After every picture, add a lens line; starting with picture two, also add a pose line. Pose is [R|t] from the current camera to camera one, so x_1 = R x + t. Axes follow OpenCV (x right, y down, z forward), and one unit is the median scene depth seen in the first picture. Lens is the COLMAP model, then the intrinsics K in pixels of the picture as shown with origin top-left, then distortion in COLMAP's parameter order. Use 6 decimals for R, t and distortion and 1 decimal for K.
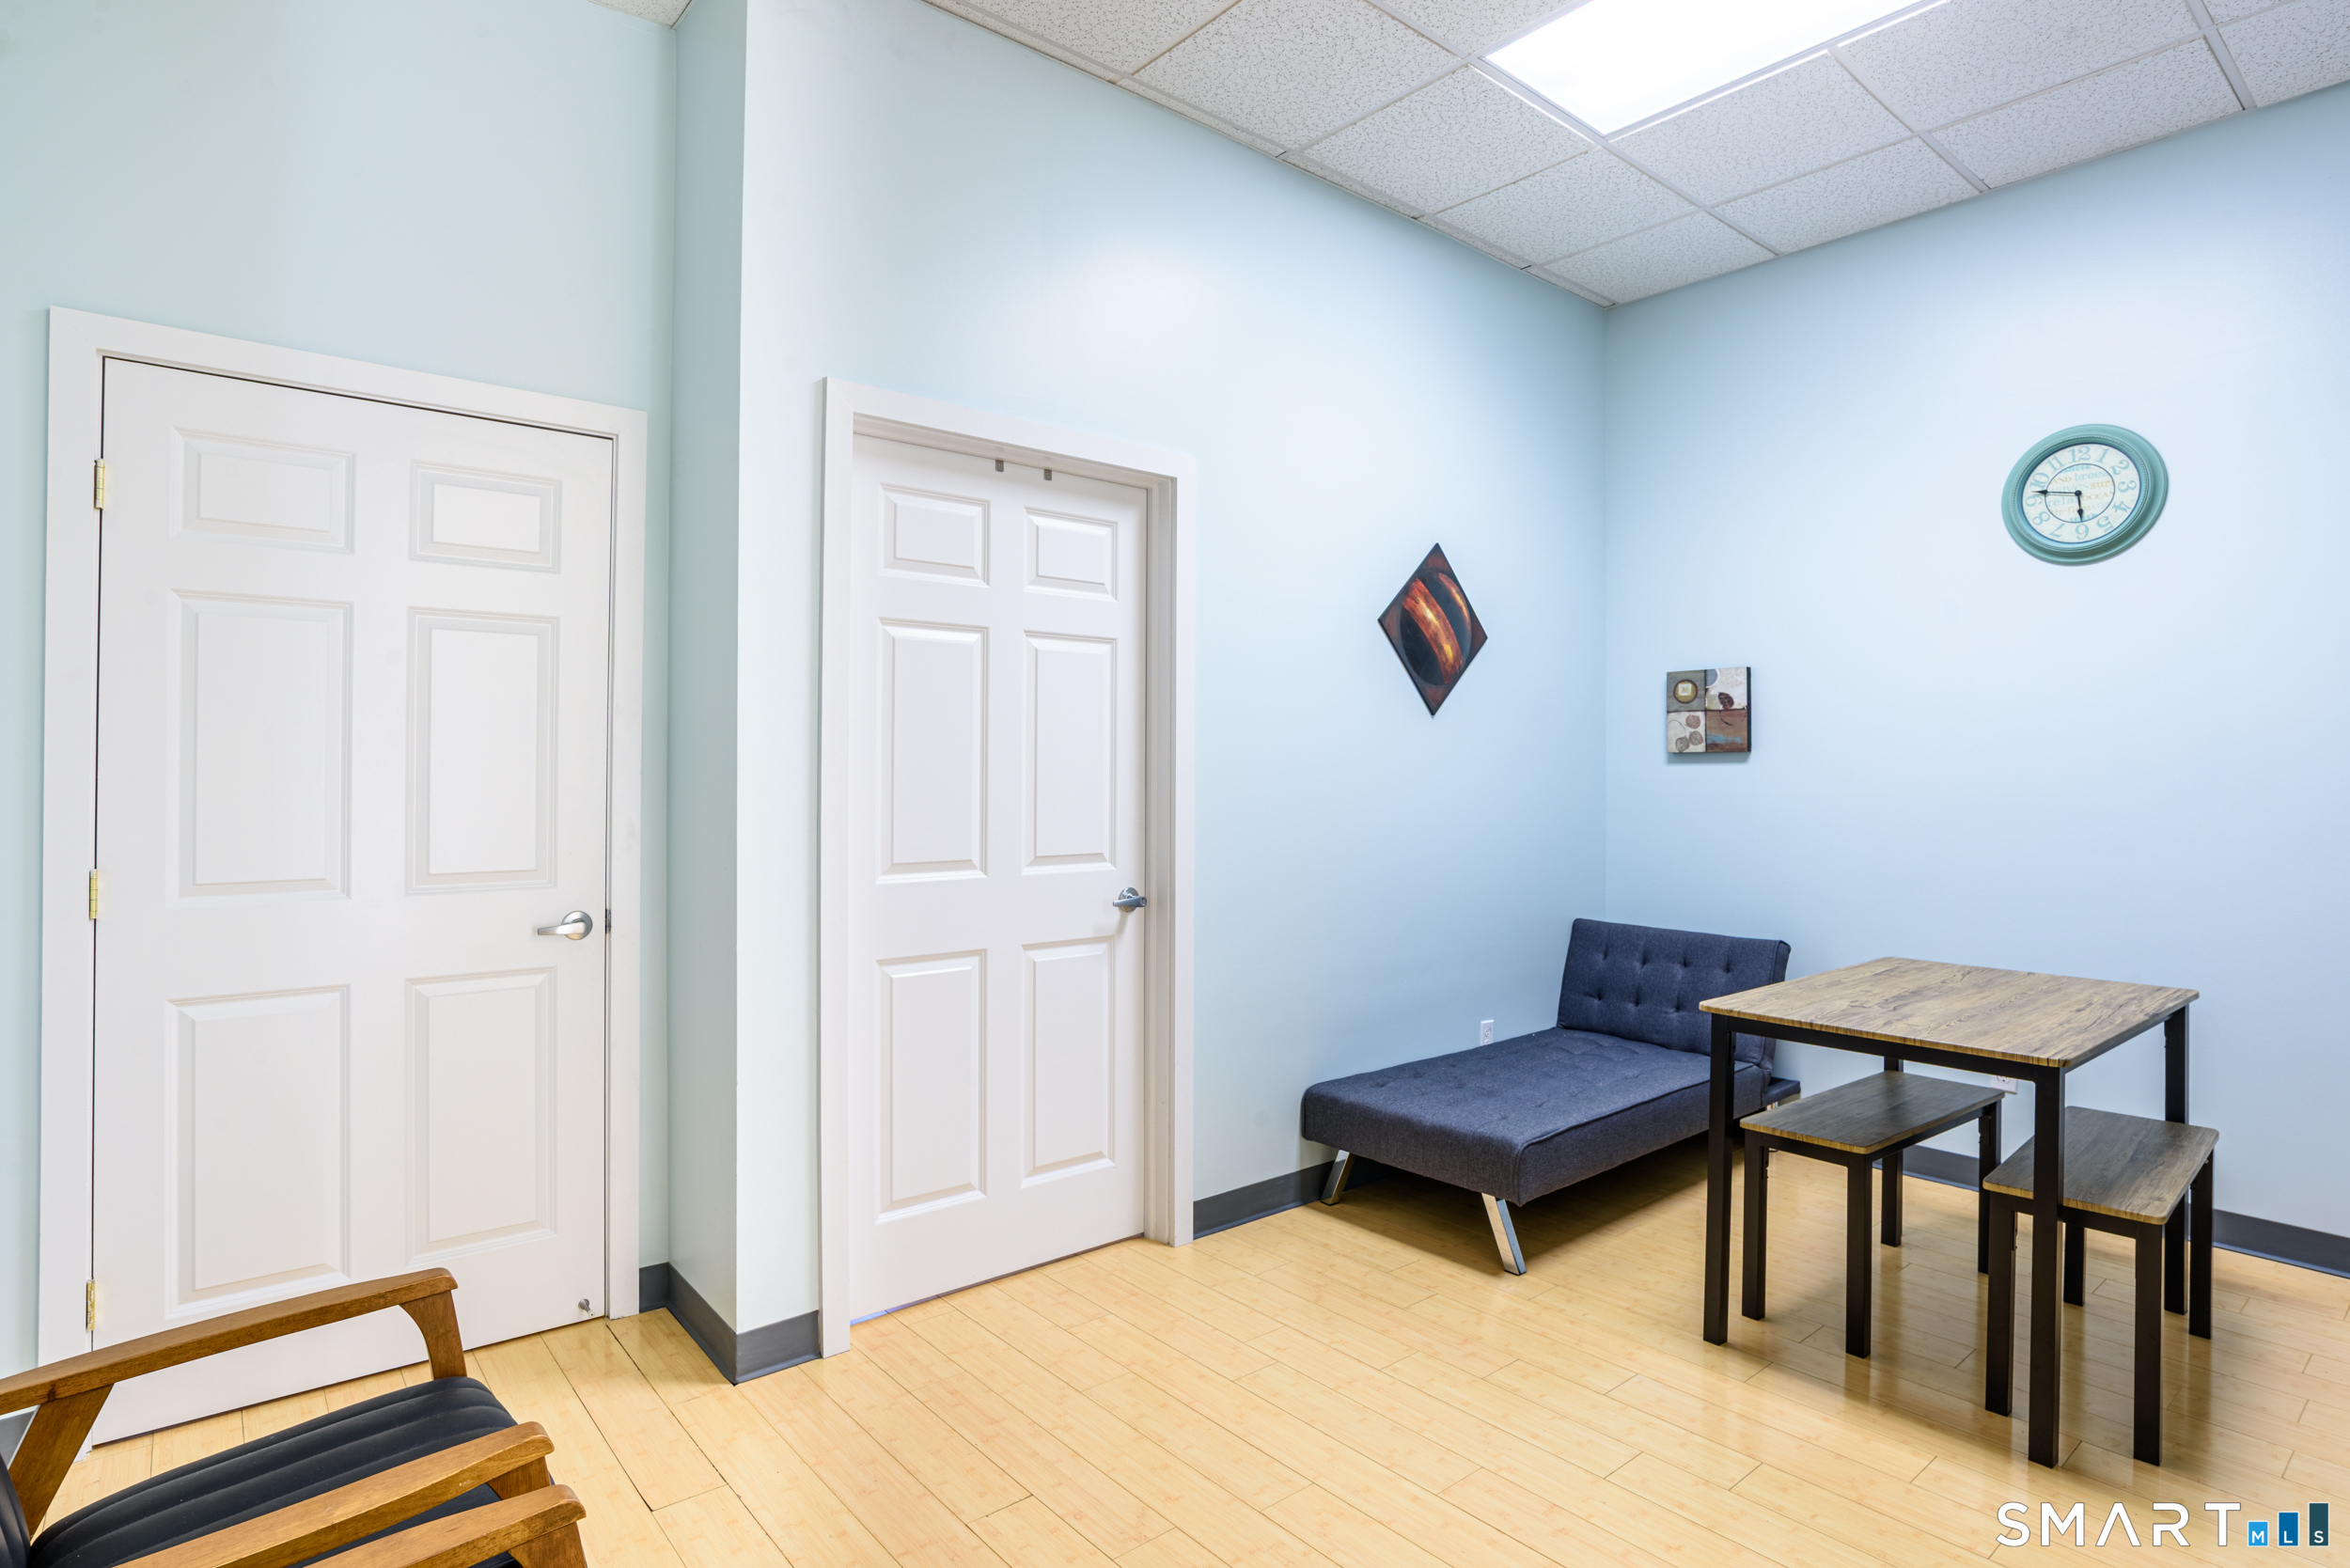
lens RADIAL K [[1230.4, 0, 1163.4], [0, 1230.4, 771.0], [0, 0, 1]] dist [-0.049228, 0.019817]
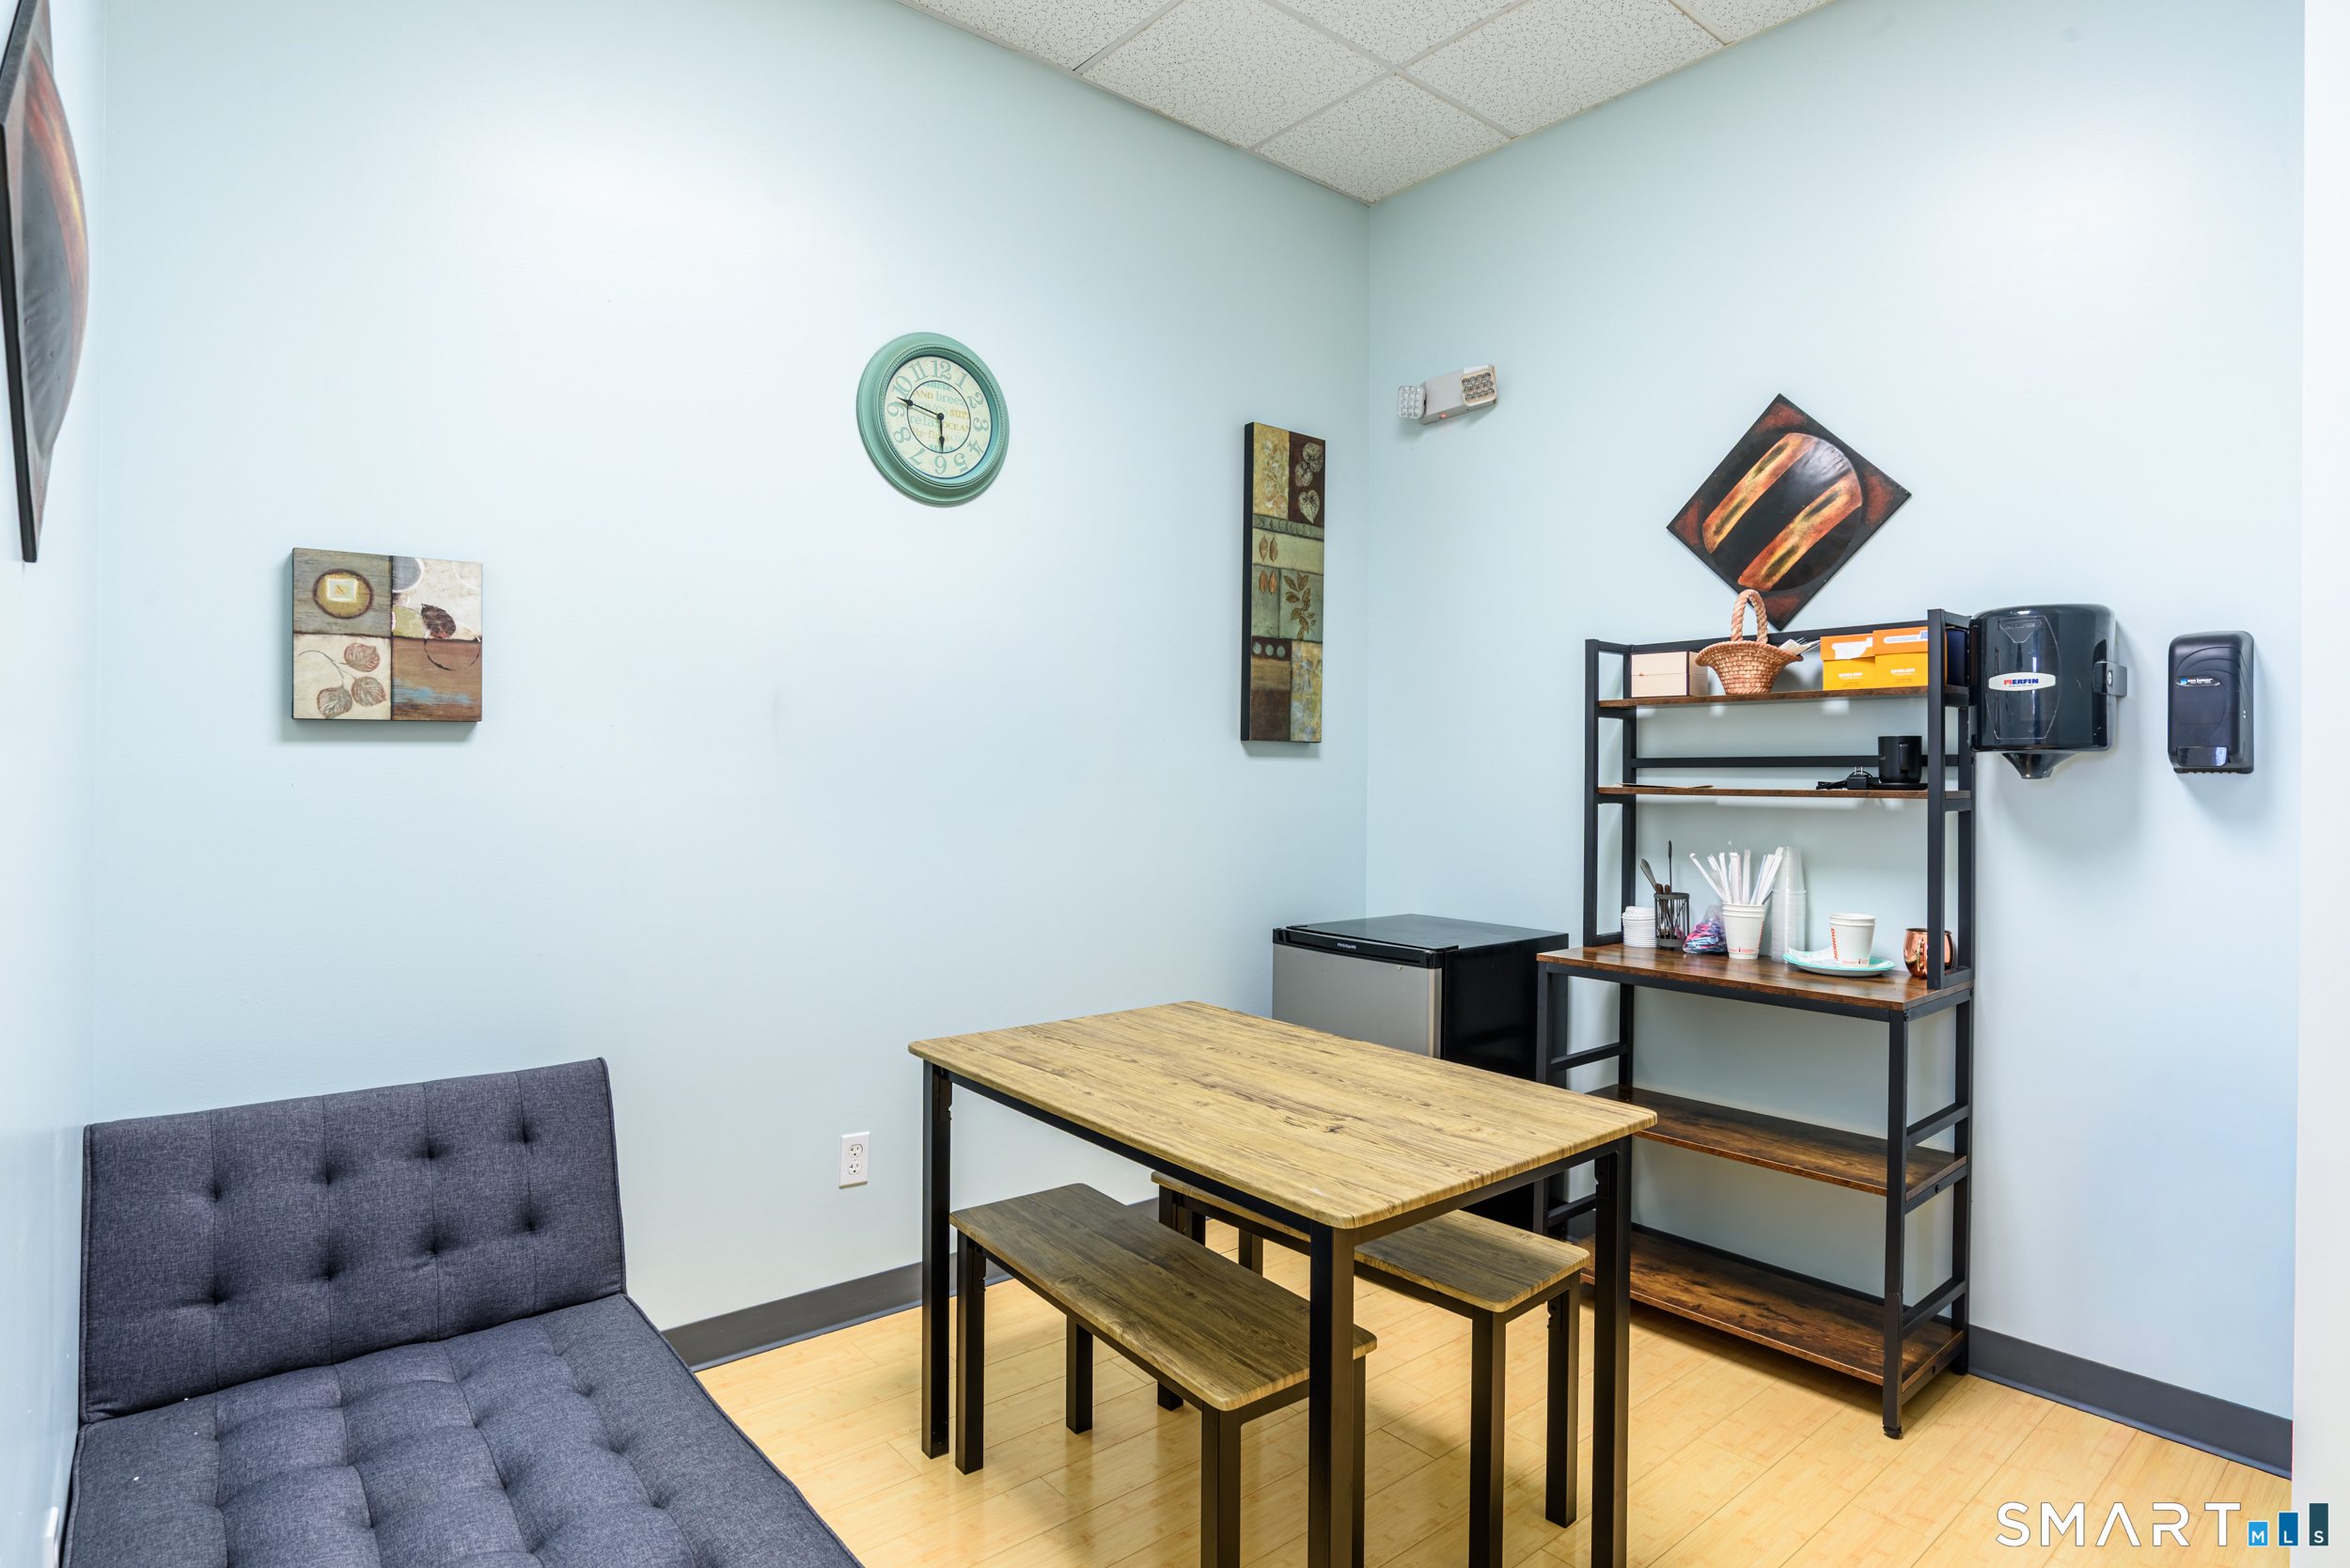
lens RADIAL K [[1230.4, 0, 1173.8], [0, 1230.4, 771.7], [0, 0, 1]] dist [-0.049228, 0.019817]
pose [[0.006805, -0.002038, 0.999975, -0.050137], [0.002899, 0.999994, 0.002018, 0.005563], [-0.999973, 0.002885, 0.006811, 0.672971]]
